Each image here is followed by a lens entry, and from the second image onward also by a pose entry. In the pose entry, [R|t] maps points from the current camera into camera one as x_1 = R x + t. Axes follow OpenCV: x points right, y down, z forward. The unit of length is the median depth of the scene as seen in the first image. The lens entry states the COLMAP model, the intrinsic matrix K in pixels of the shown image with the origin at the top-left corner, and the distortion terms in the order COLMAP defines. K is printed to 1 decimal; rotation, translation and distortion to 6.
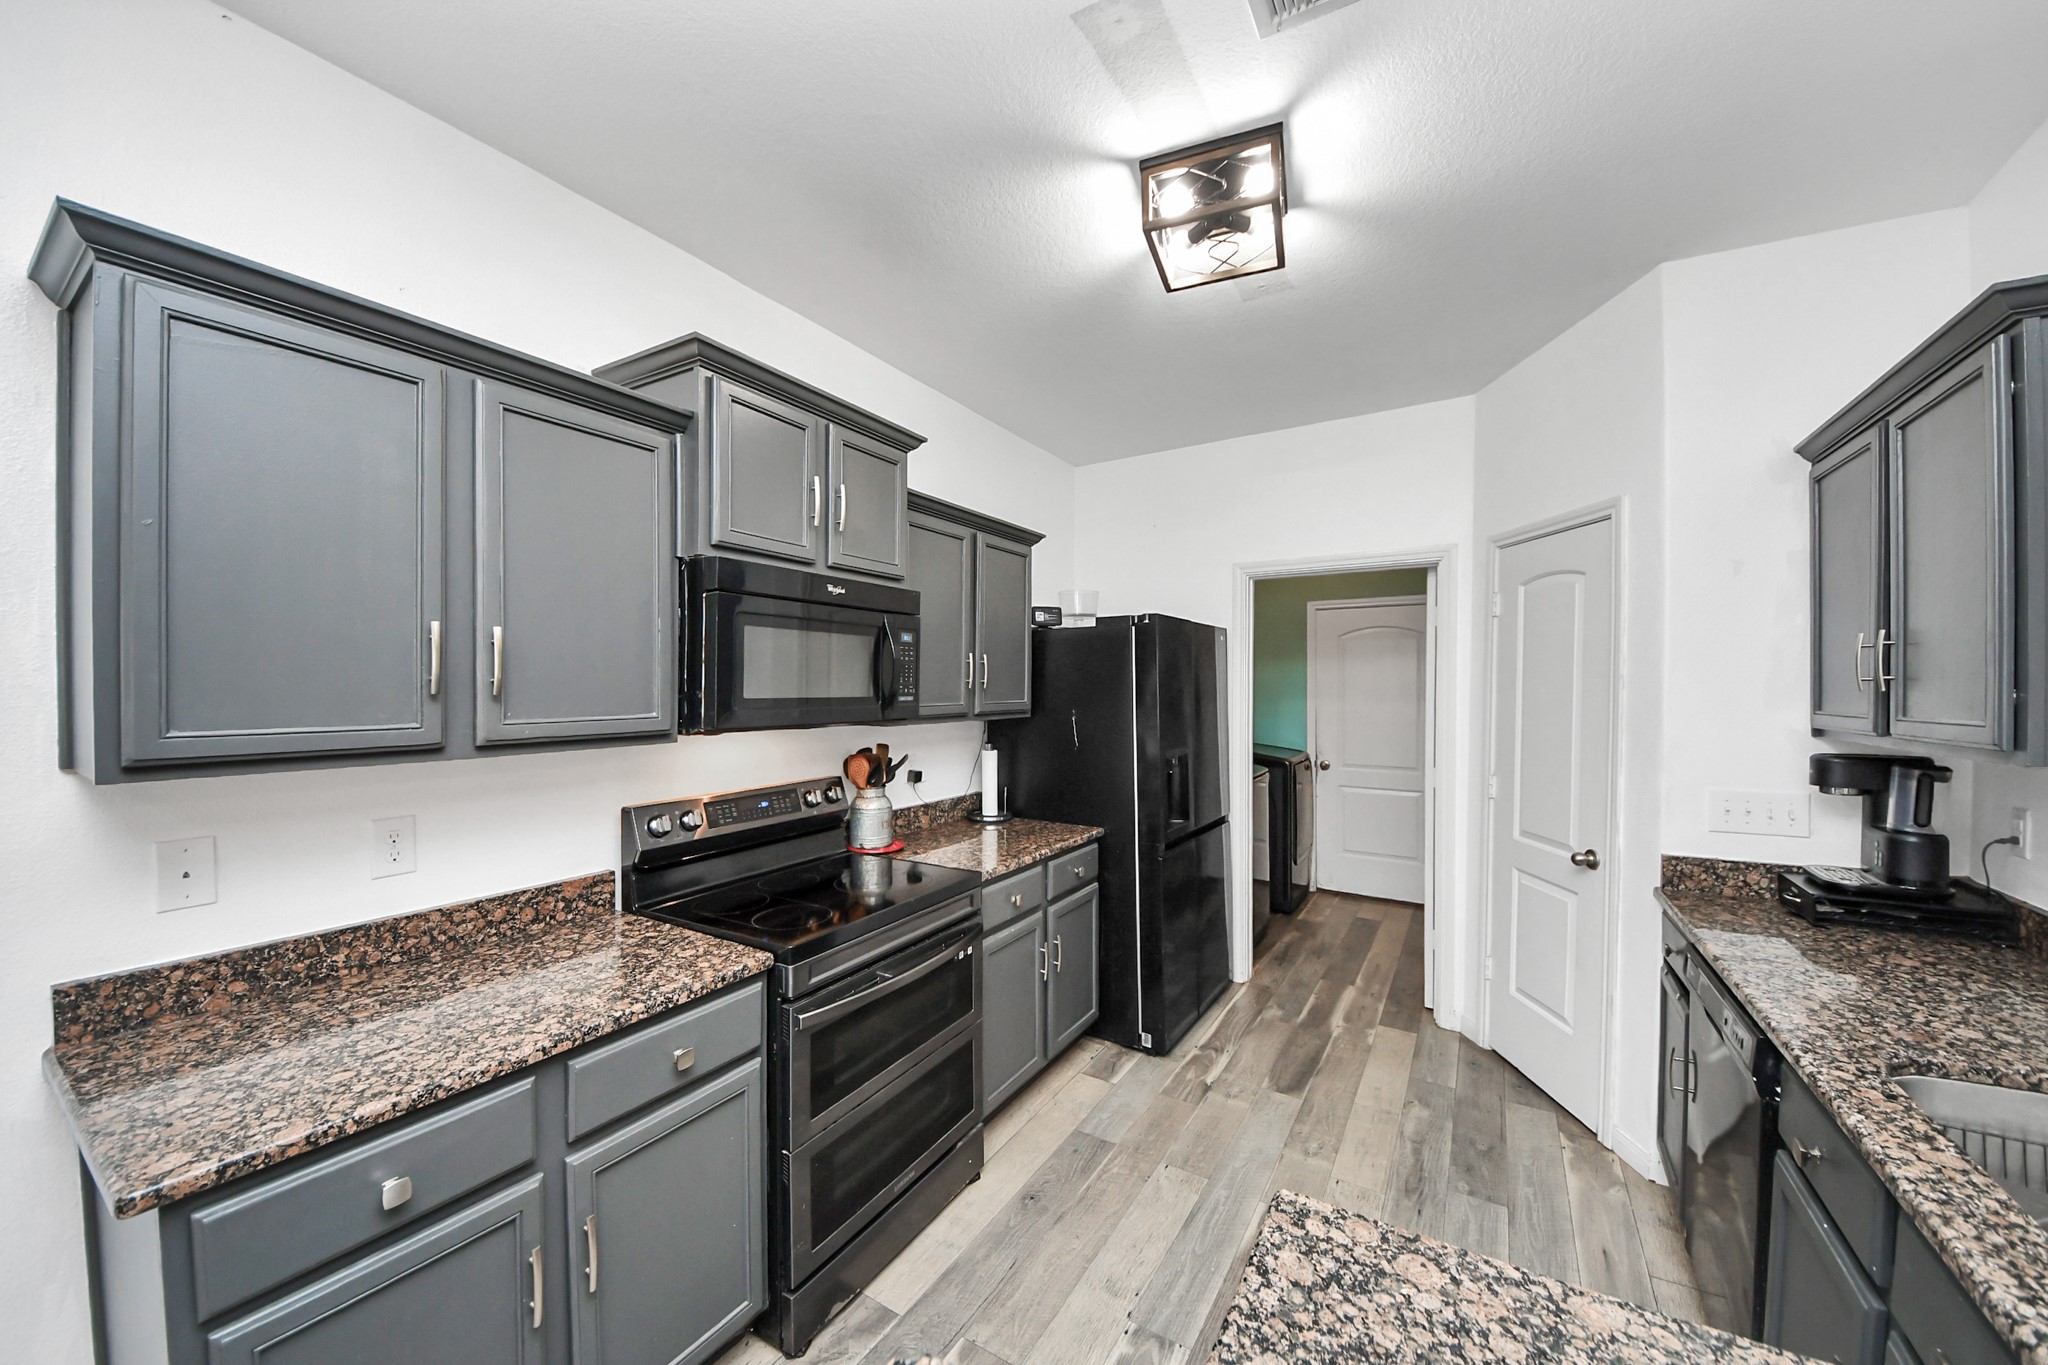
lens RADIAL K [[723.9, 0, 1028.0], [0, 723.9, 691.3], [0, 0, 1]] dist [0.046216, -0.031567]
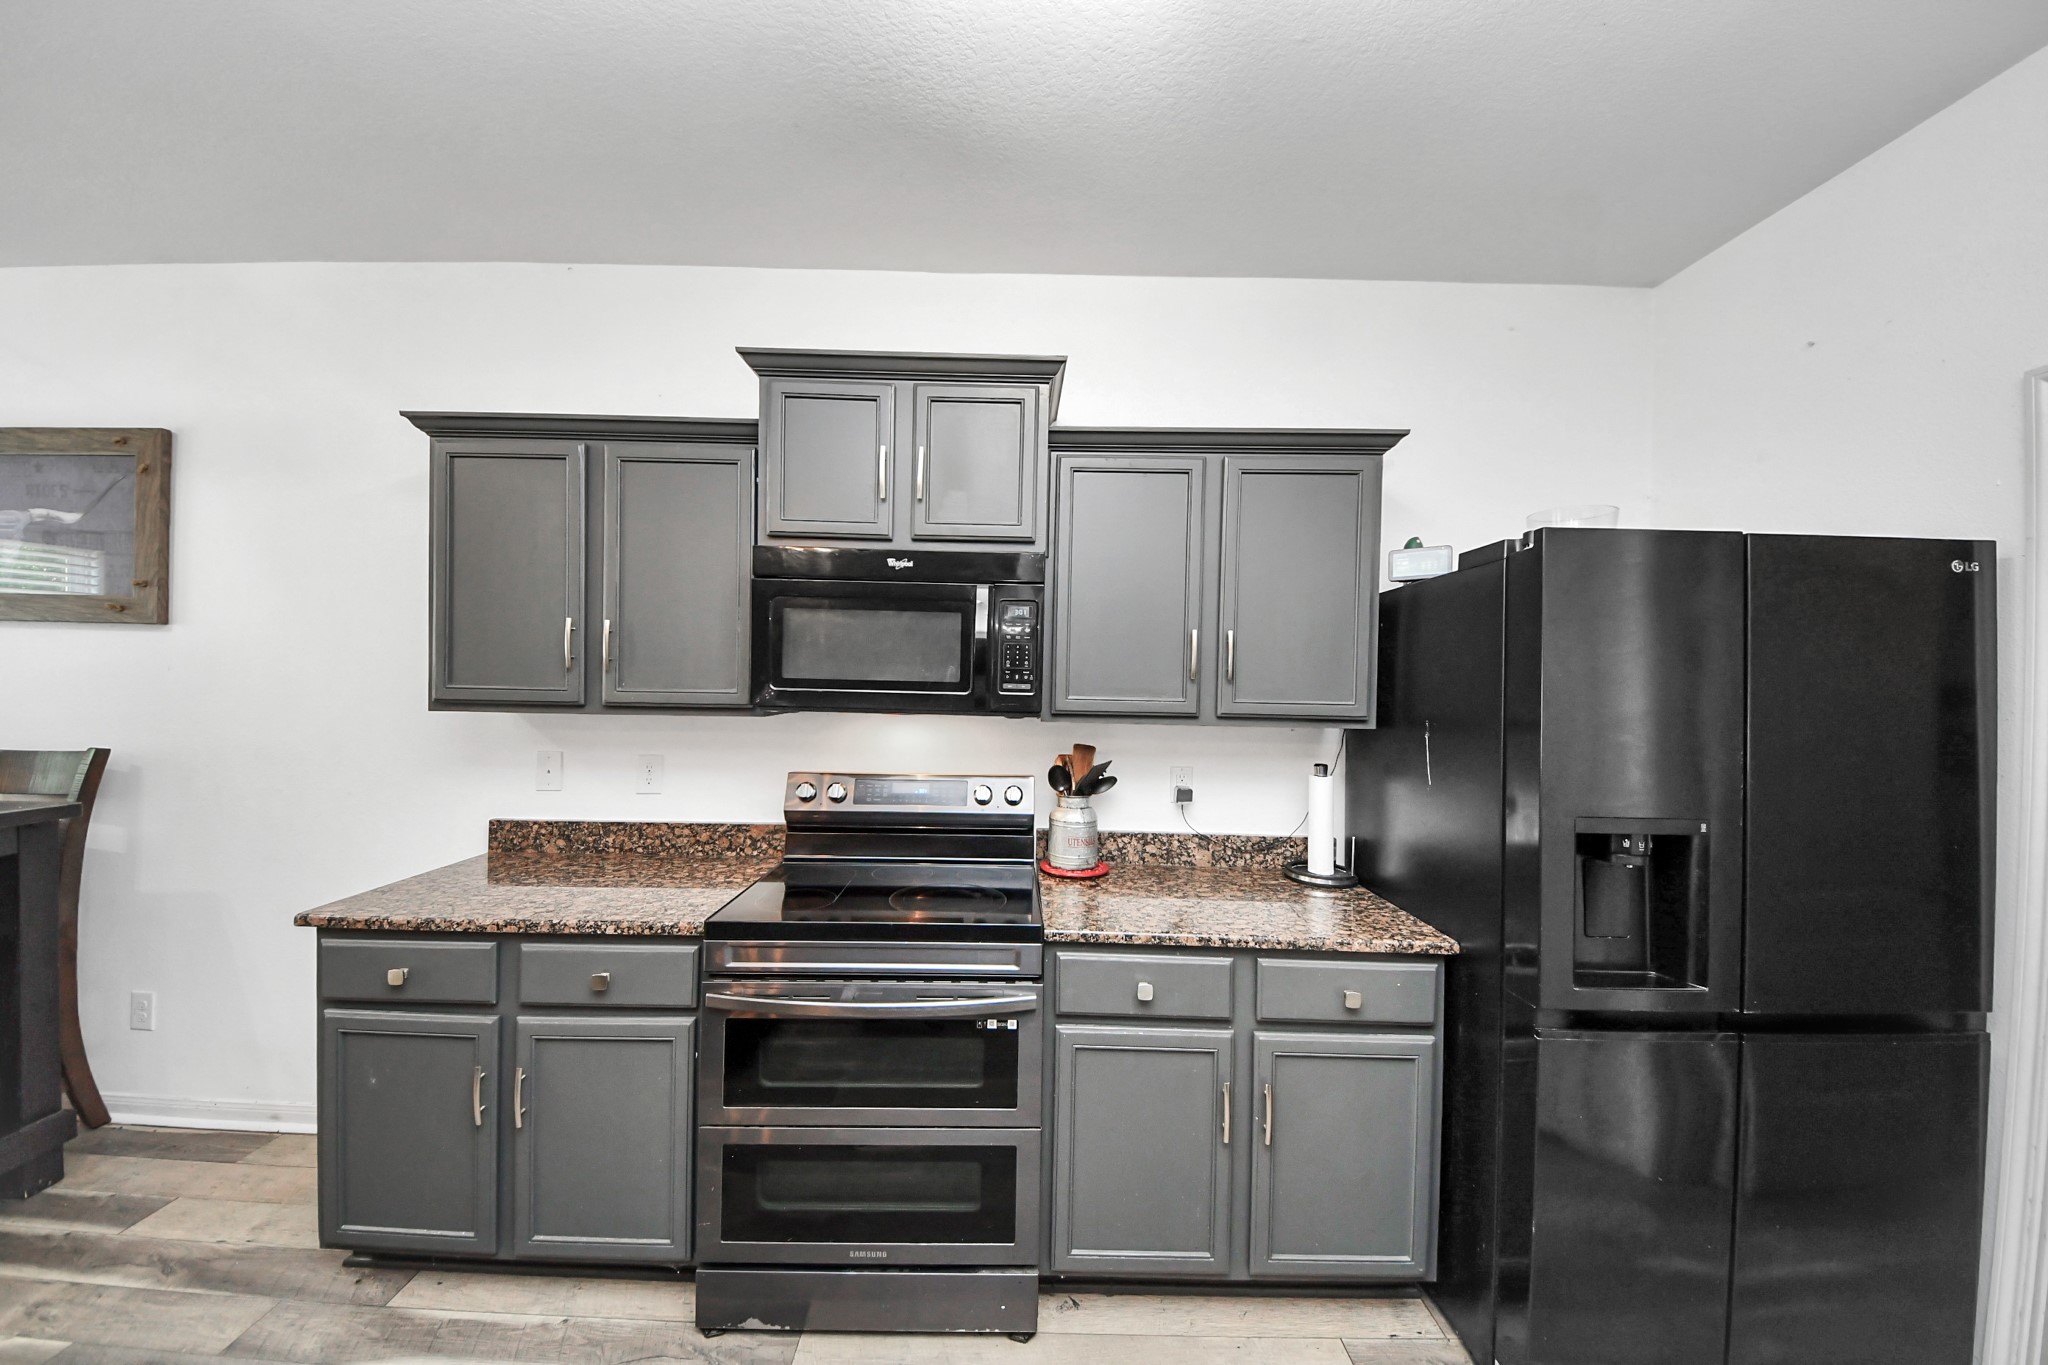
lens RADIAL K [[723.9, 0, 1028.0], [0, 723.9, 691.3], [0, 0, 1]] dist [0.046216, -0.031567]
pose [[0.528255, 0.016595, -0.848924, 0.667014], [-0.028806, 0.999584, 0.001615, 0.016890], [0.848597, 0.023601, 0.528513, 0.733062]]
